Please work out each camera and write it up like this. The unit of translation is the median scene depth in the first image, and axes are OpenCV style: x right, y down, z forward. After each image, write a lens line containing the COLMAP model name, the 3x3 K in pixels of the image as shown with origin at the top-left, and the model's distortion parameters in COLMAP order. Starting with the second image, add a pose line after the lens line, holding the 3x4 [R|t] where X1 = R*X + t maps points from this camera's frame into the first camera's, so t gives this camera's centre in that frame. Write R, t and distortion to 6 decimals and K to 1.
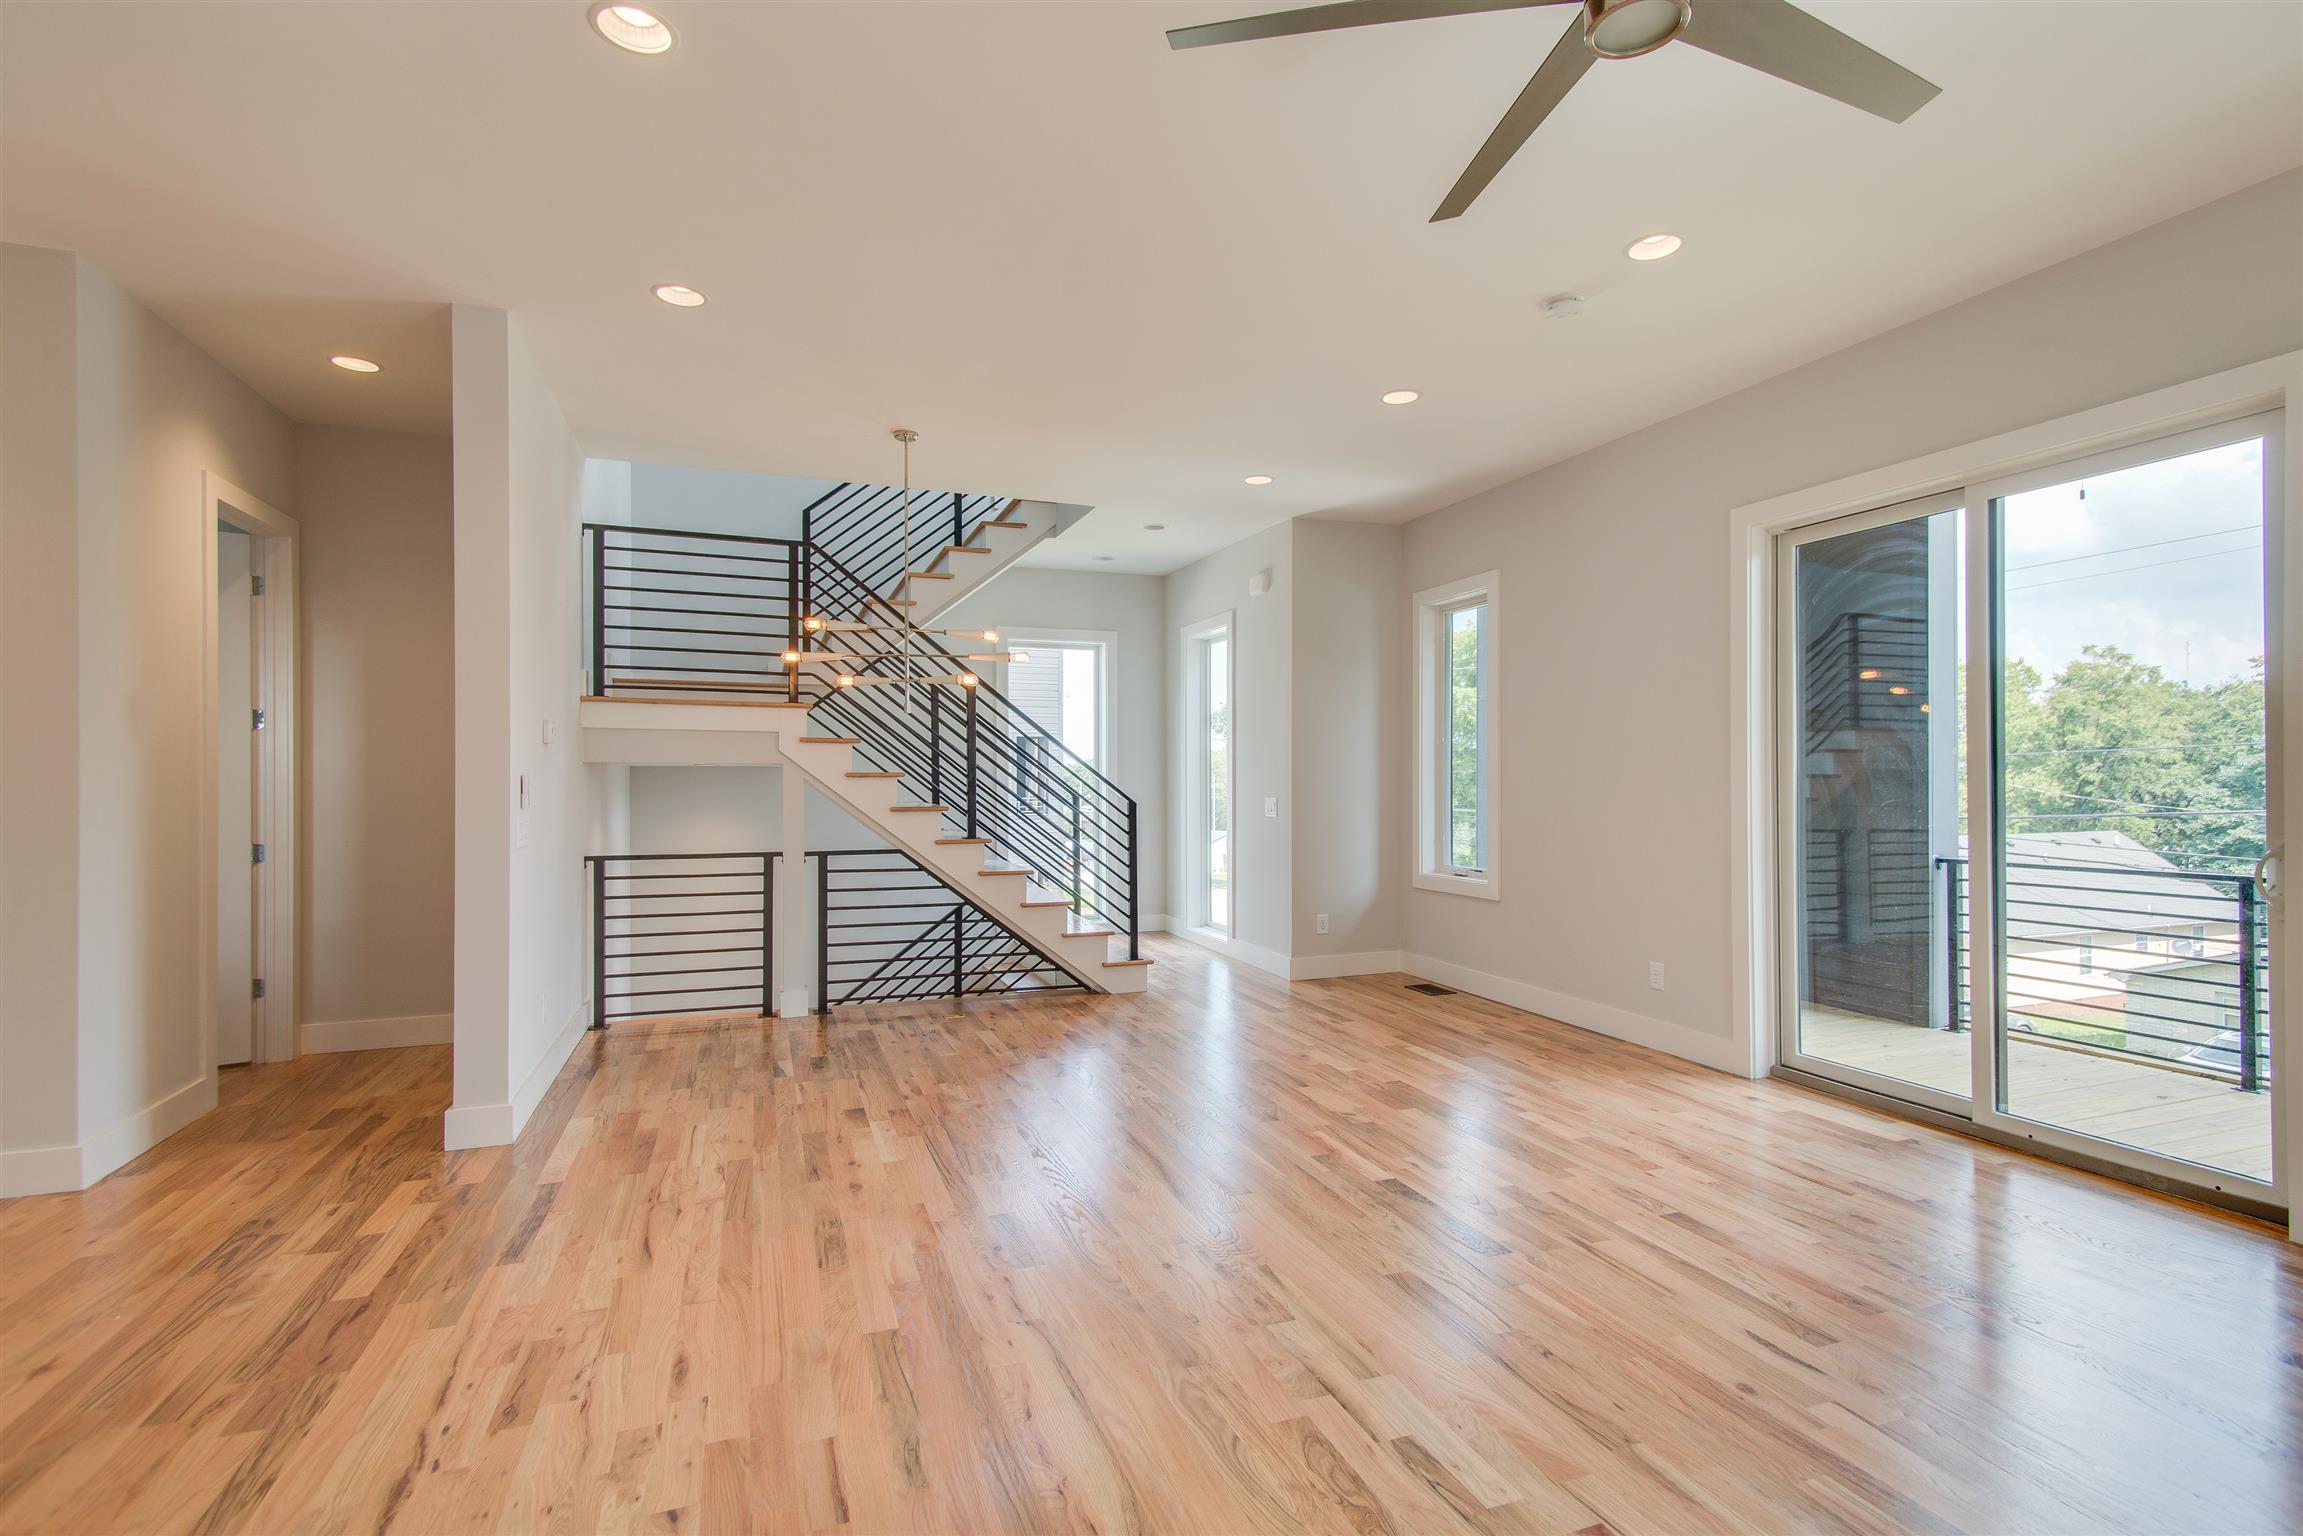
lens RADIAL K [[1094.0, 0, 1158.0], [0, 1094.0, 774.7], [0, 0, 1]] dist [0.005101, 0.000643]
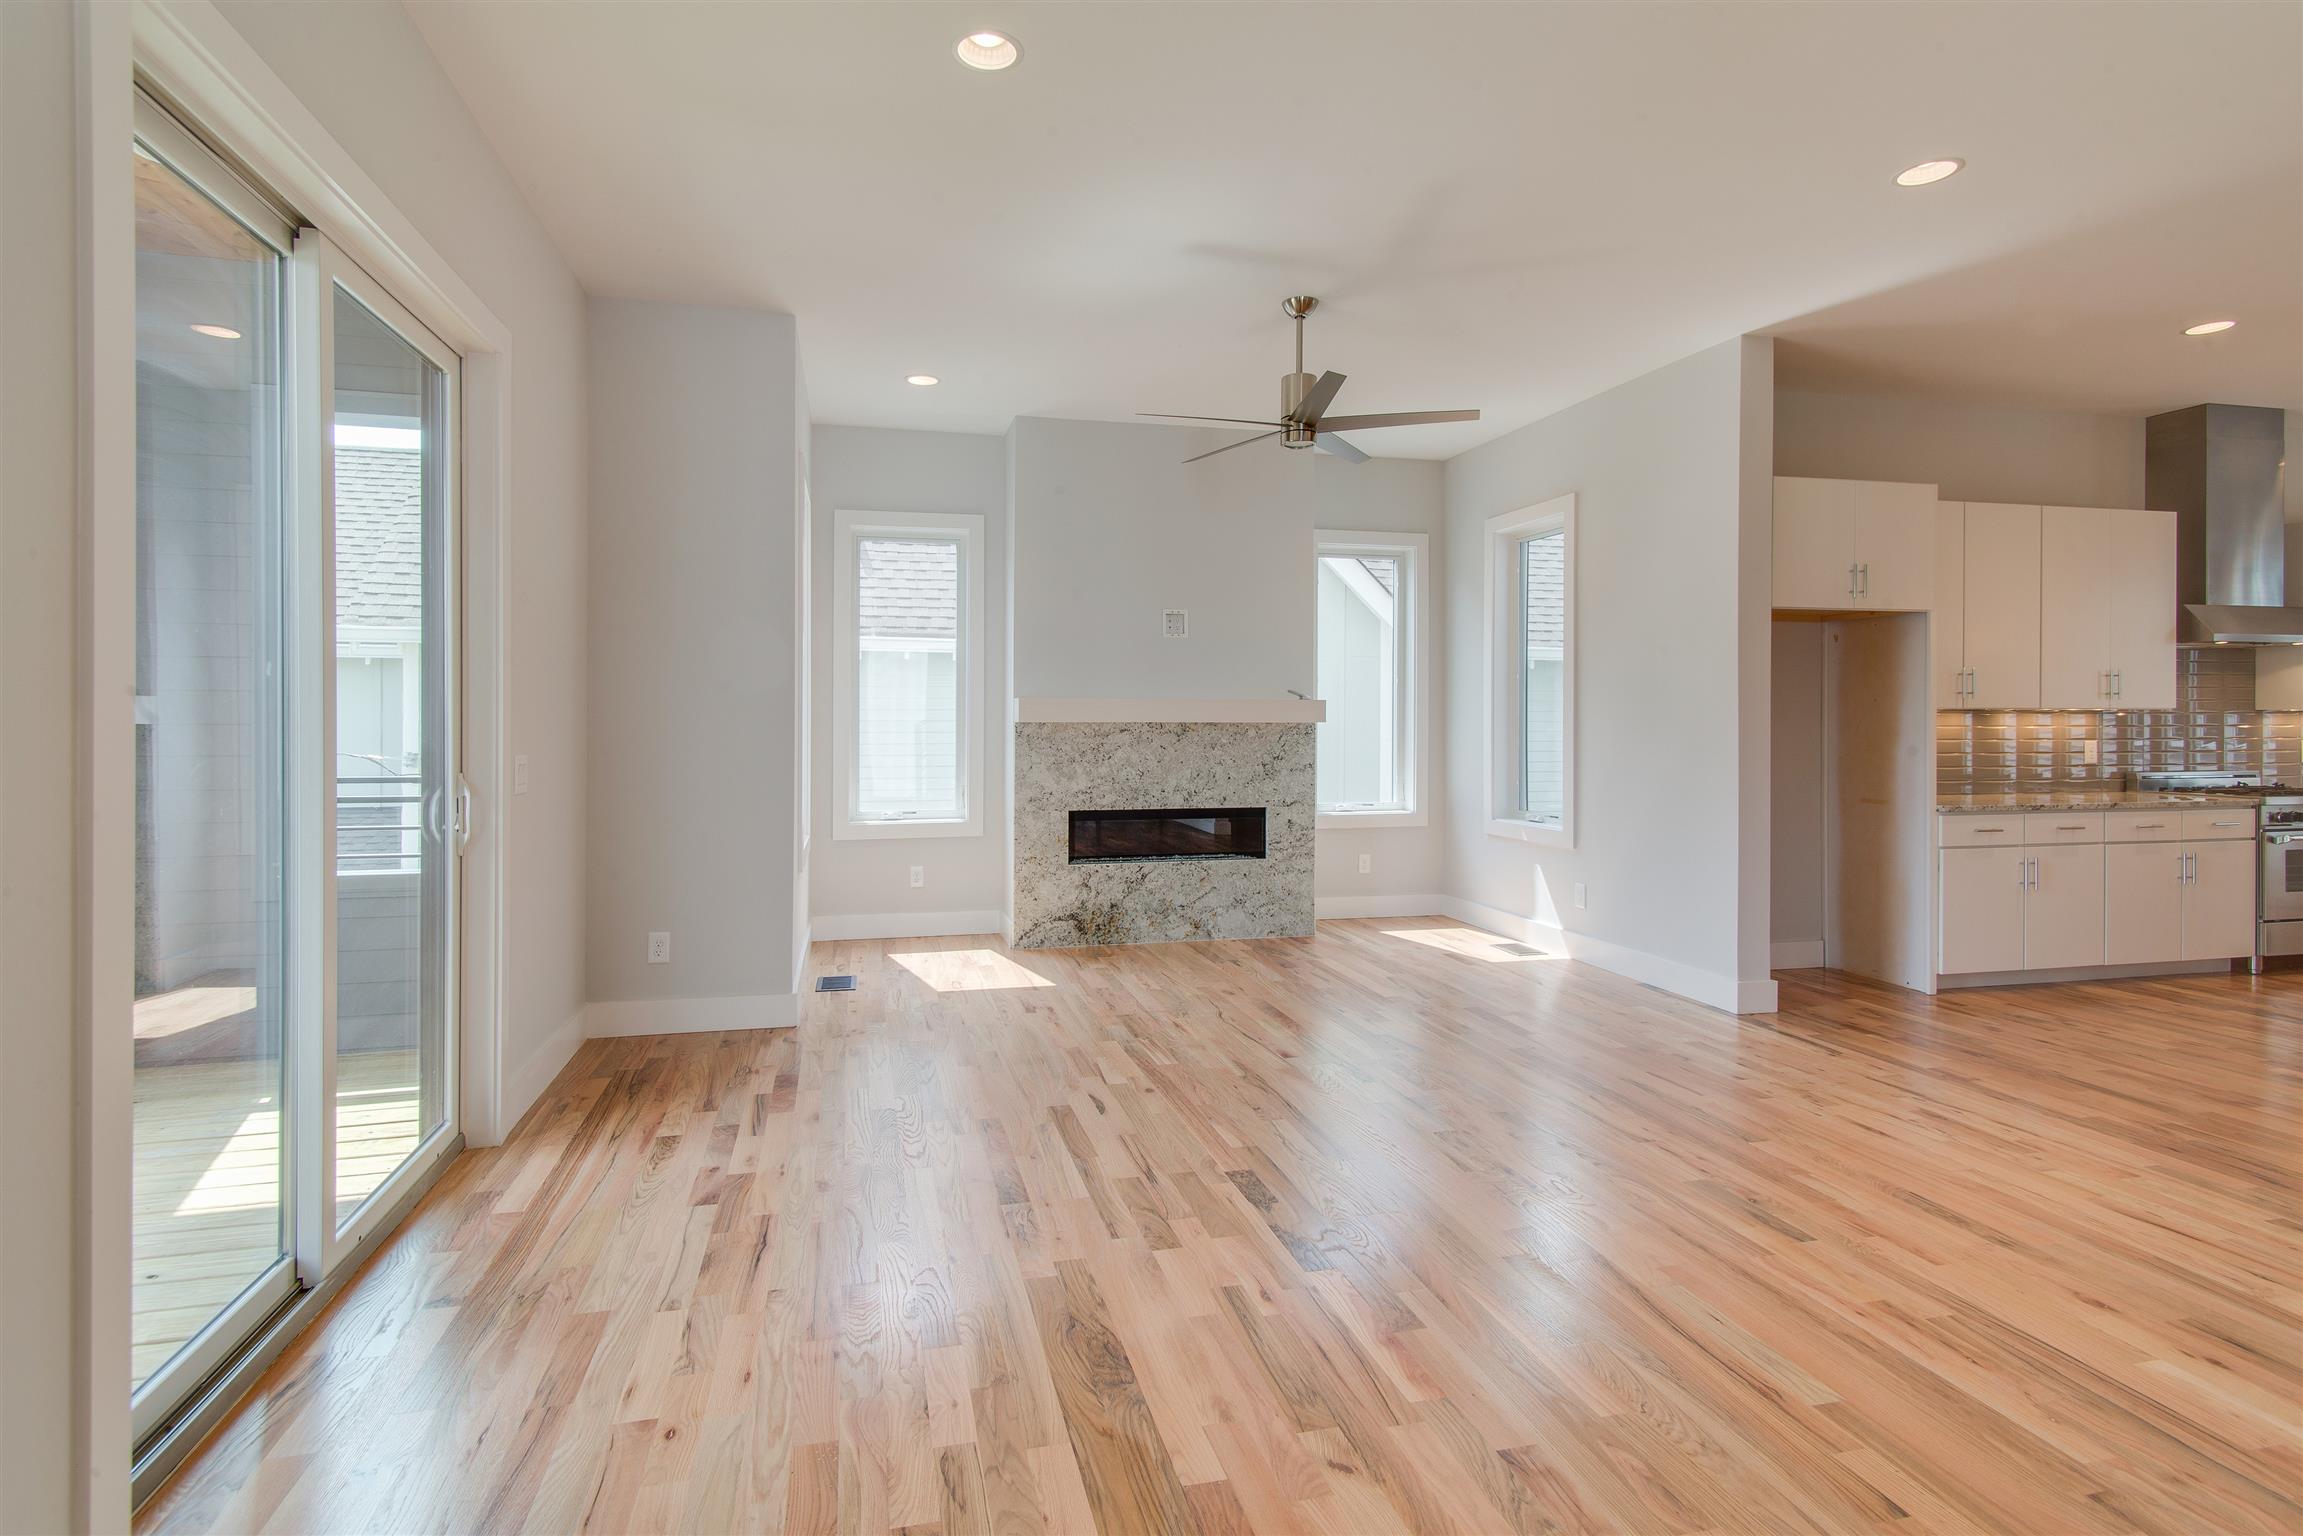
lens RADIAL K [[1118.7, 0, 1098.7], [0, 1118.7, 728.7], [0, 0, 1]] dist [0.001544, -0.000088]
pose [[-0.991094, -0.000303, 0.133161, 0.290623], [0.000192, 0.999993, 0.003701, 0.007325], [-0.133161, 0.003693, -0.991087, 2.003722]]
